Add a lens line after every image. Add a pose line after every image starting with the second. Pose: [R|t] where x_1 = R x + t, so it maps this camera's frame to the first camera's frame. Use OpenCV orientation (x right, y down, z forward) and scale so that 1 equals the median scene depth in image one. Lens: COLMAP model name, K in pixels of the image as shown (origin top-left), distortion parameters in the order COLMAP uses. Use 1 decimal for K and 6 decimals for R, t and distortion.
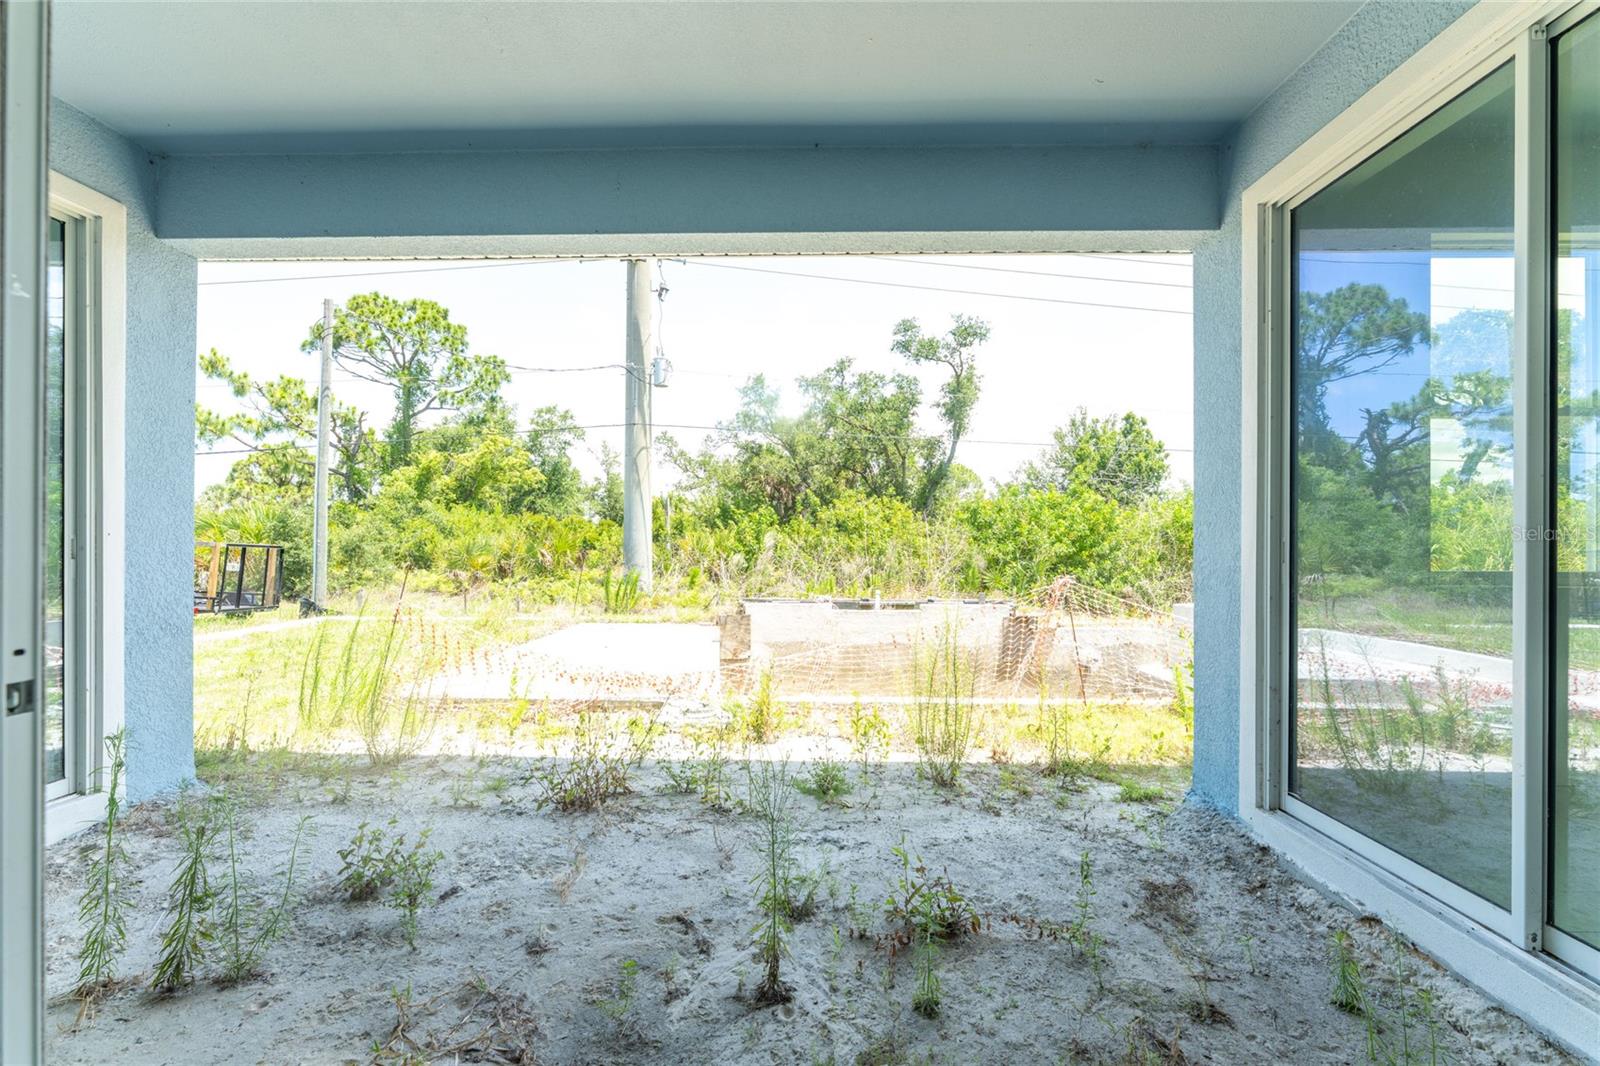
lens RADIAL K [[660.9, 0, 798.3], [0, 660.9, 538.3], [0, 0, 1]] dist [-0.002010, -0.000554]
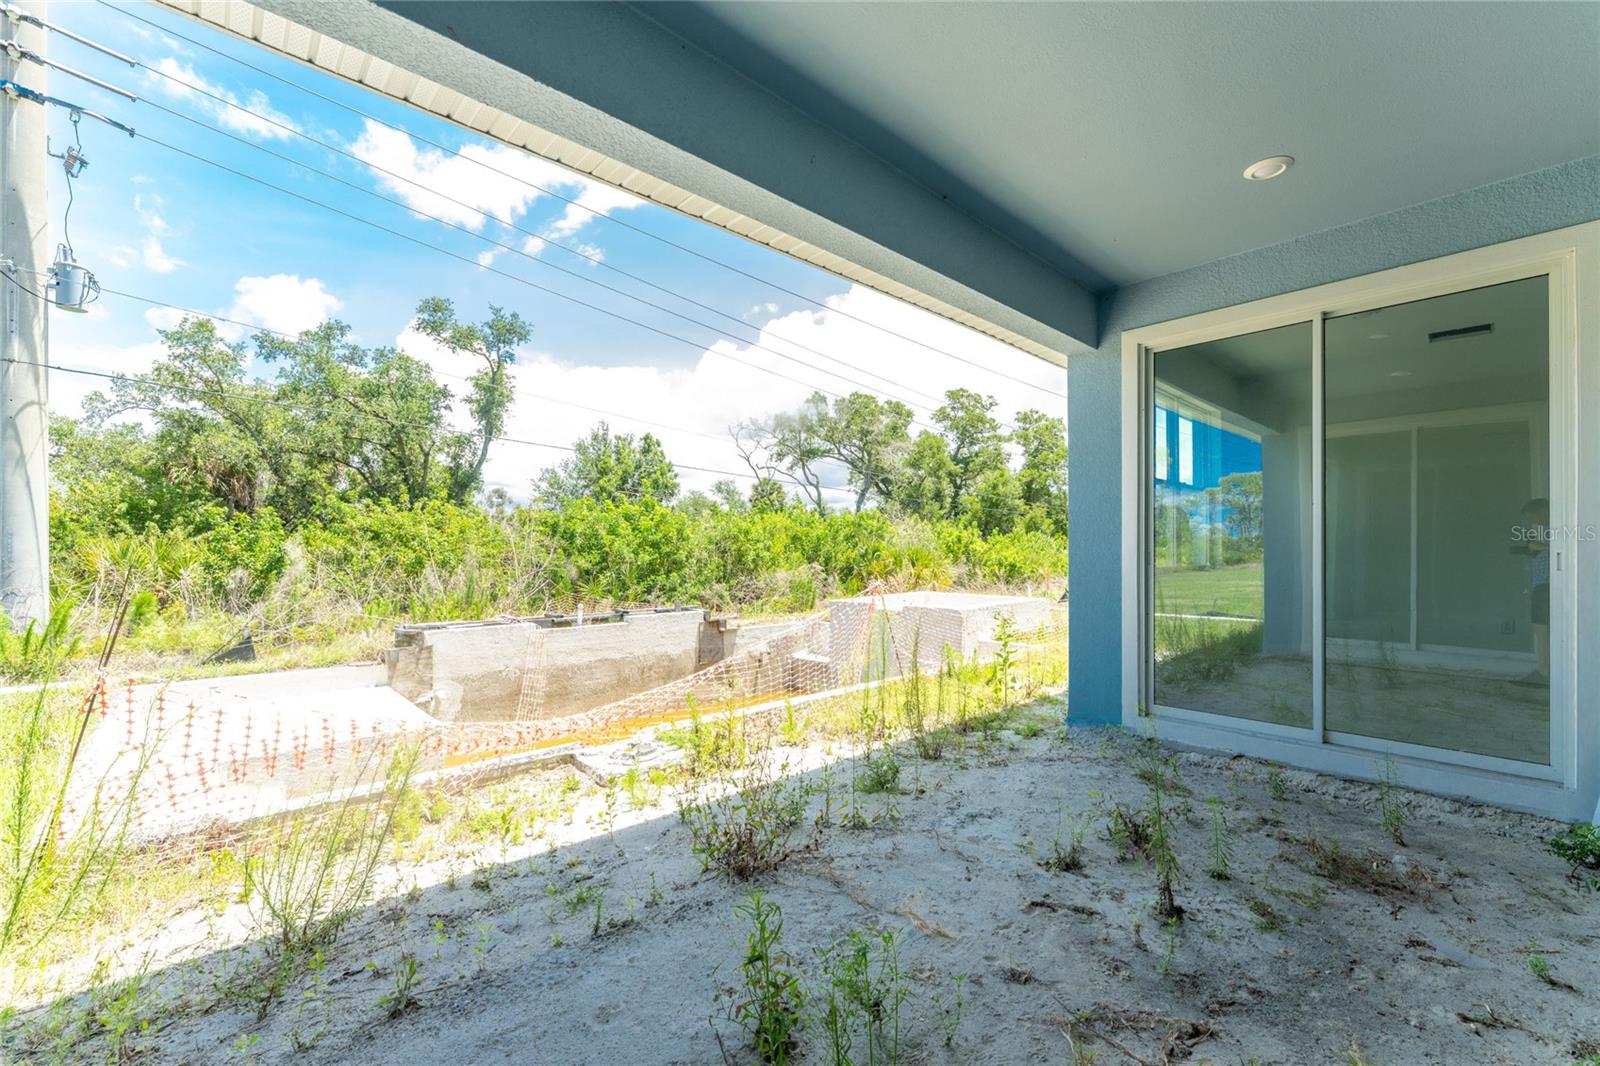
lens RADIAL K [[660.9, 0, 798.3], [0, 660.9, 538.3], [0, 0, 1]] dist [-0.002010, -0.000554]
pose [[0.717944, 0.009388, 0.696037, -0.146807], [0.000293, 0.999905, -0.013789, -0.000464], [-0.696100, 0.010104, 0.717873, 0.059610]]
